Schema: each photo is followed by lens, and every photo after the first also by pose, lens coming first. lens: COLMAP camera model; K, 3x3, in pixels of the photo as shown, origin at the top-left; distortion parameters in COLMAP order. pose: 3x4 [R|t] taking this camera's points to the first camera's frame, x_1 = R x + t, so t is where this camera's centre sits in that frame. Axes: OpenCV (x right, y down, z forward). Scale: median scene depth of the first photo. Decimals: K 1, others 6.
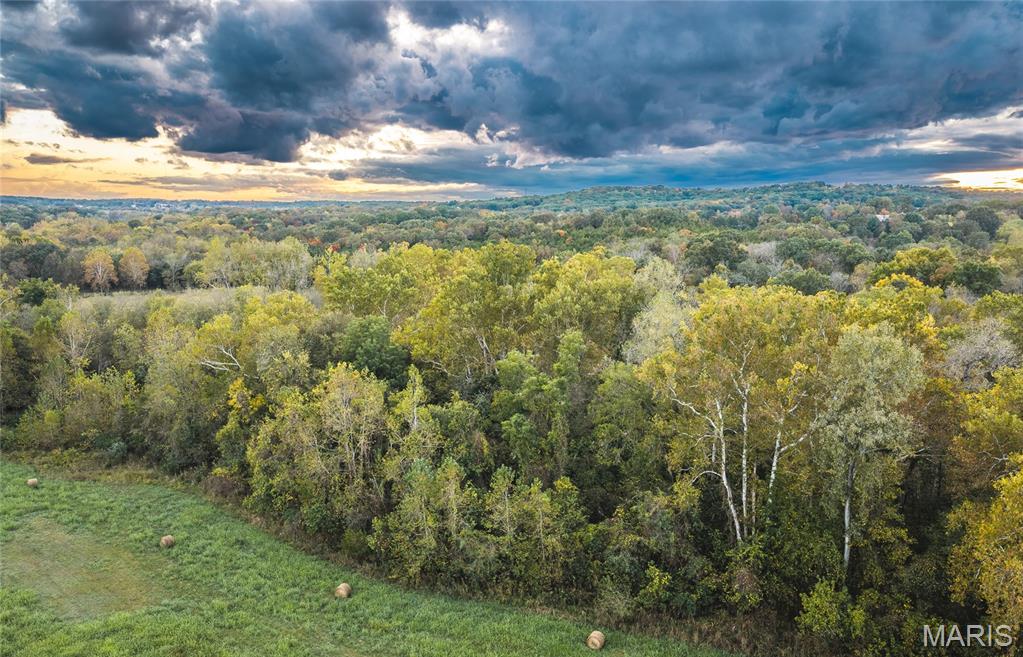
lens RADIAL K [[855.5, 0, 510.2], [0, 855.5, 336.1], [0, 0, 1]] dist [0.007284, -0.005221]
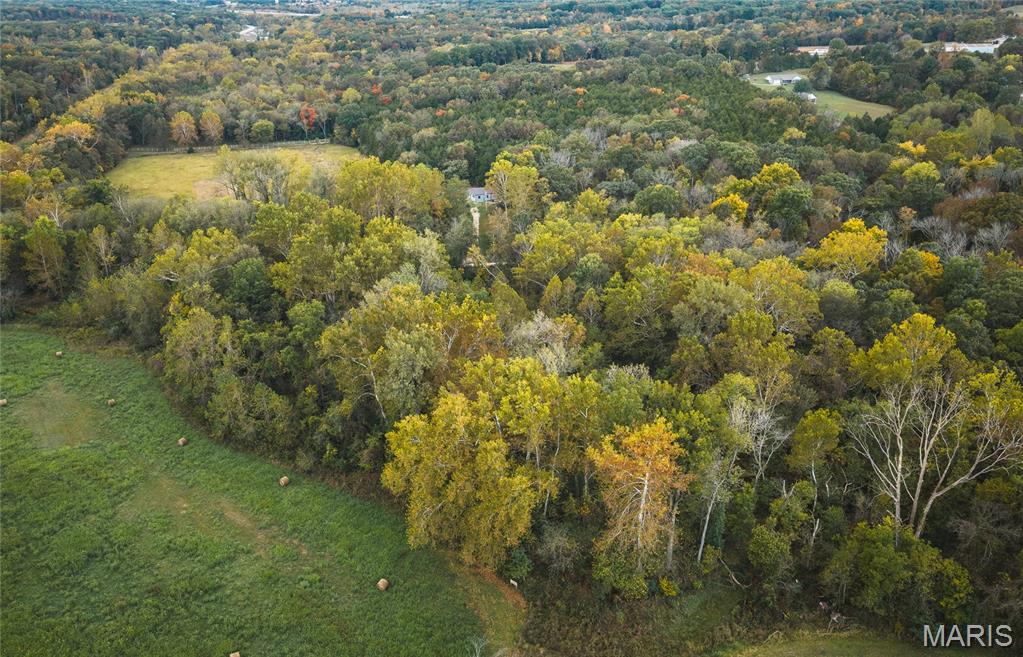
lens RADIAL K [[853.9, 0, 508.2], [0, 853.9, 321.6], [0, 0, 1]] dist [0.017531, -0.025936]
pose [[0.984138, 0.050788, -0.169976, 0.800269], [-0.011190, 0.974007, 0.226243, -0.381527], [0.177049, -0.220752, 0.959126, -0.589338]]
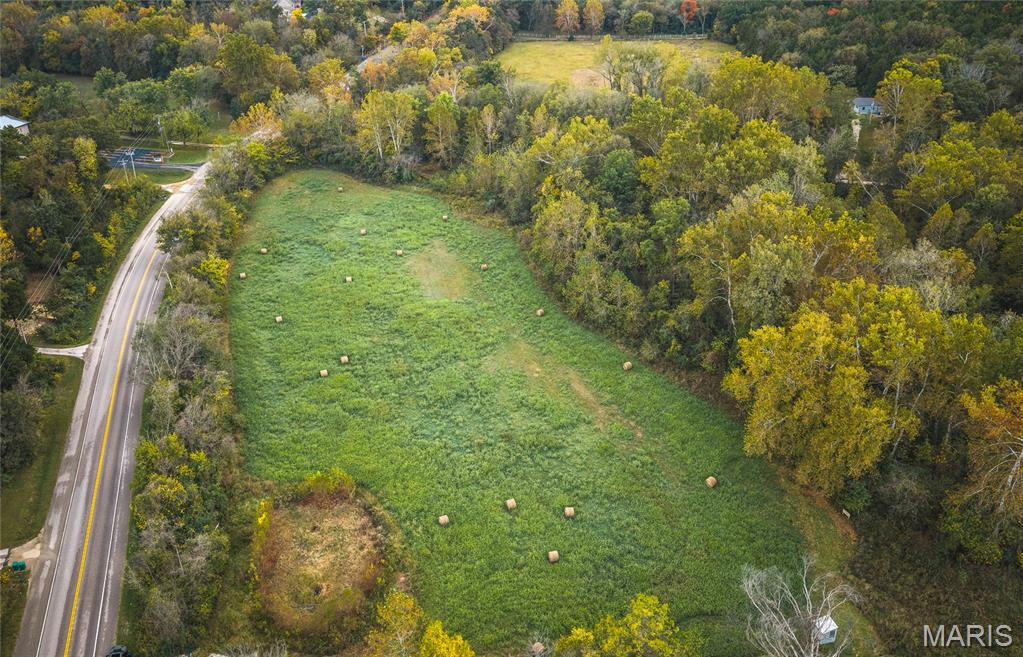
lens RADIAL K [[853.9, 0, 508.2], [0, 853.9, 321.6], [0, 0, 1]] dist [0.017531, -0.025936]
pose [[0.831001, 0.237825, -0.502868, 0.759050], [-0.057398, 0.935833, 0.347739, -0.377387], [0.553301, -0.260108, 0.791329, -0.635809]]
